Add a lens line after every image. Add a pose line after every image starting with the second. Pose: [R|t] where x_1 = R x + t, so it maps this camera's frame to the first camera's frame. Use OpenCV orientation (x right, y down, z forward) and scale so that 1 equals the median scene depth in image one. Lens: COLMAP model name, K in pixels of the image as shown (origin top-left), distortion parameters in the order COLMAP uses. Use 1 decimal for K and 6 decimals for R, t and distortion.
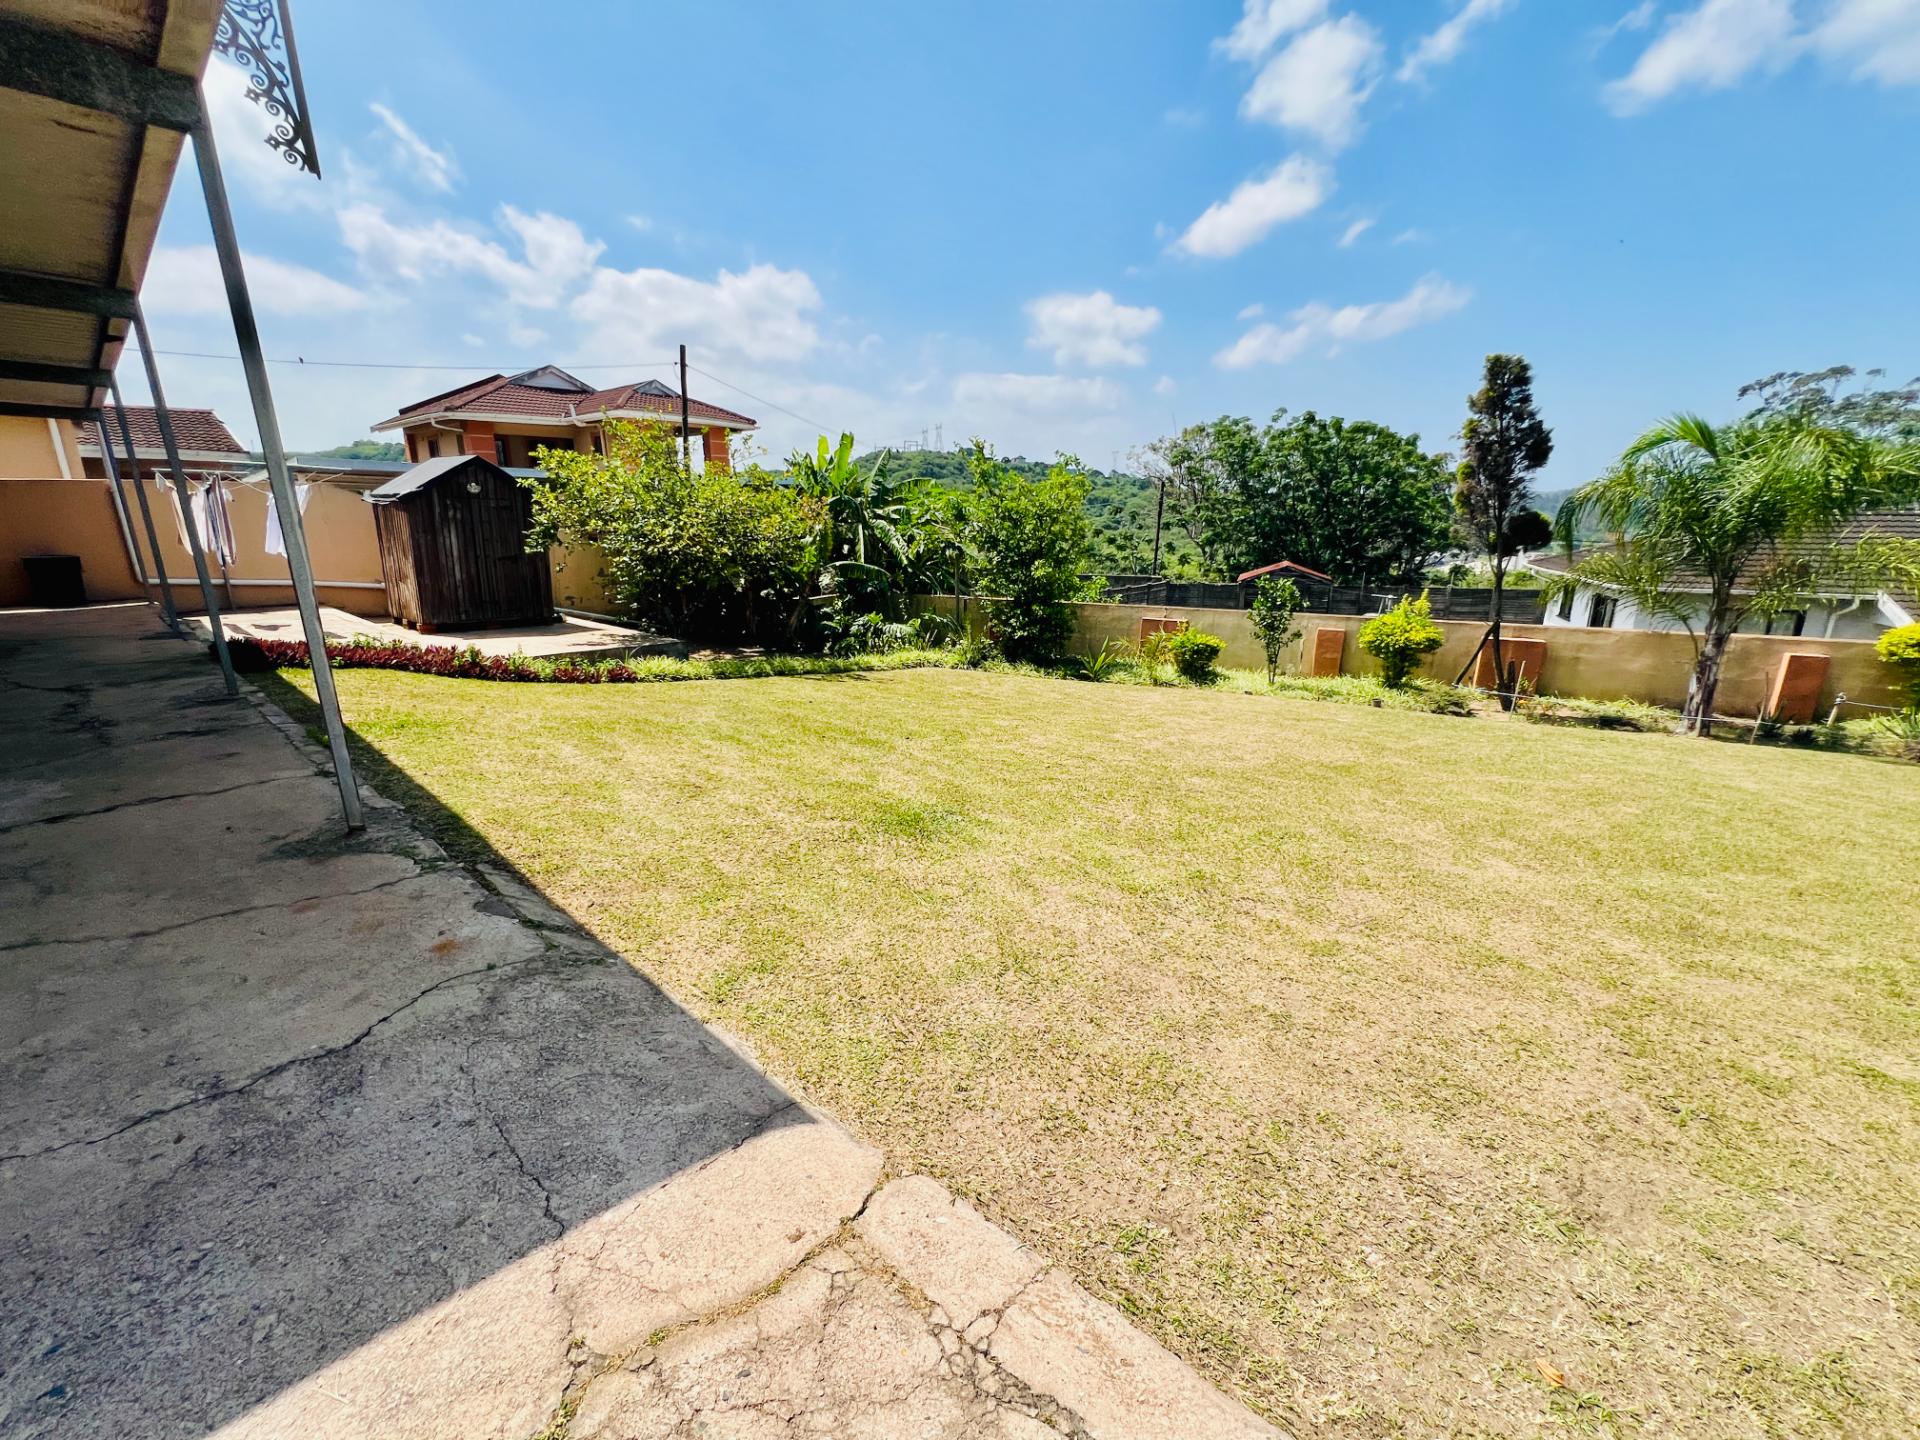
lens RADIAL K [[770.9, 0, 960.0], [0, 770.9, 720.0], [0, 0, 1]] dist [-0.001816, 0.000236]
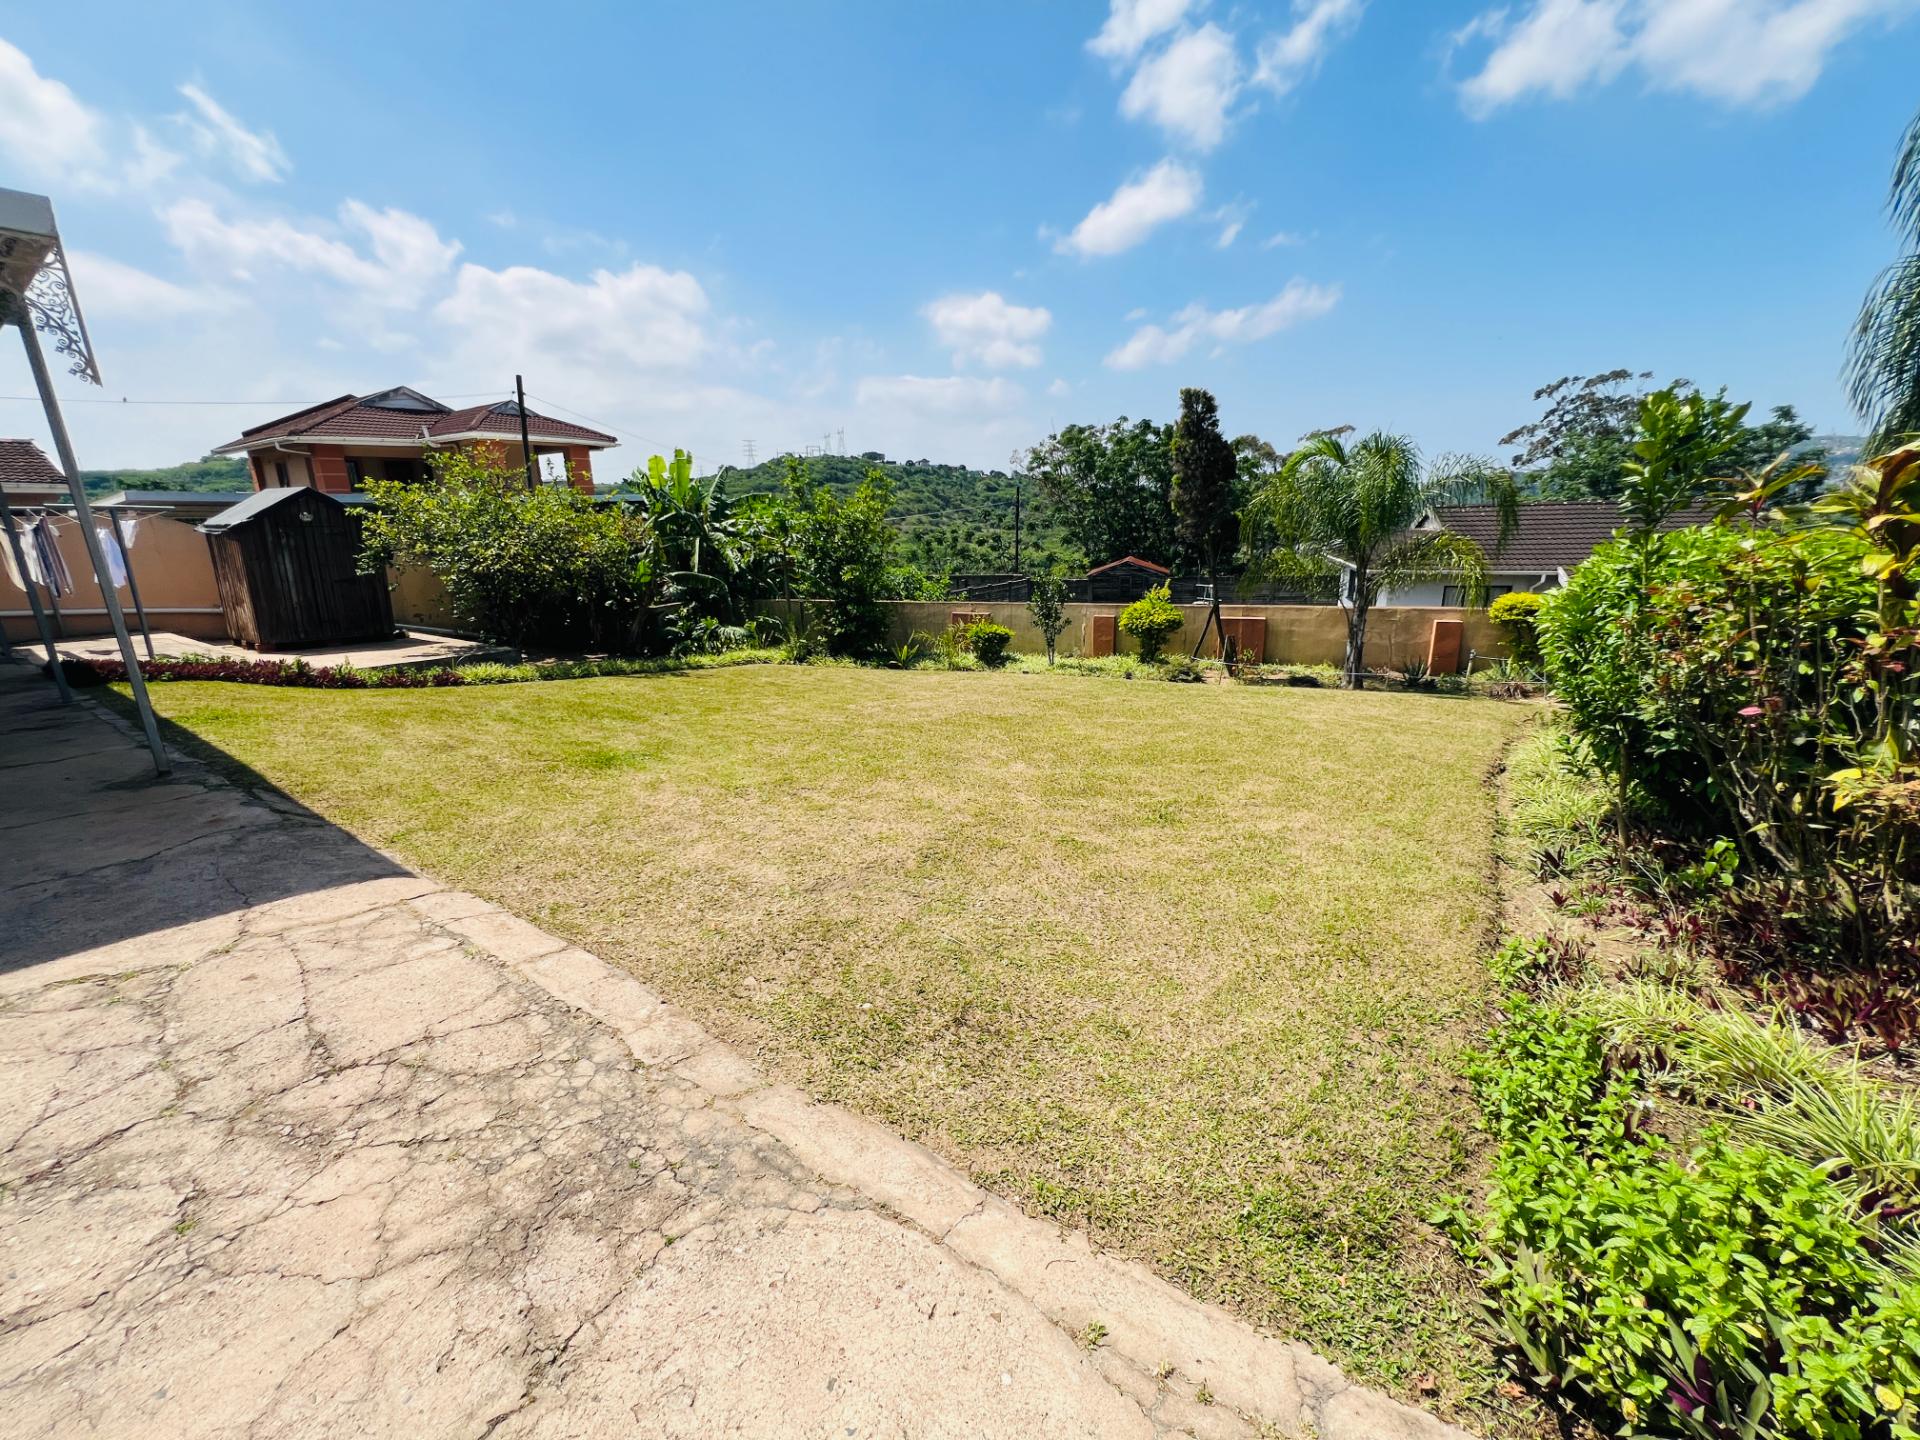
lens RADIAL K [[769.8, 0, 958.4], [0, 769.8, 717.6], [0, 0, 1]] dist [-0.004181, 0.001730]
pose [[0.993500, -0.052790, 0.100855, 0.138573], [0.053345, 0.998572, -0.002814, 0.029292], [-0.100563, 0.008176, 0.994897, -0.146079]]
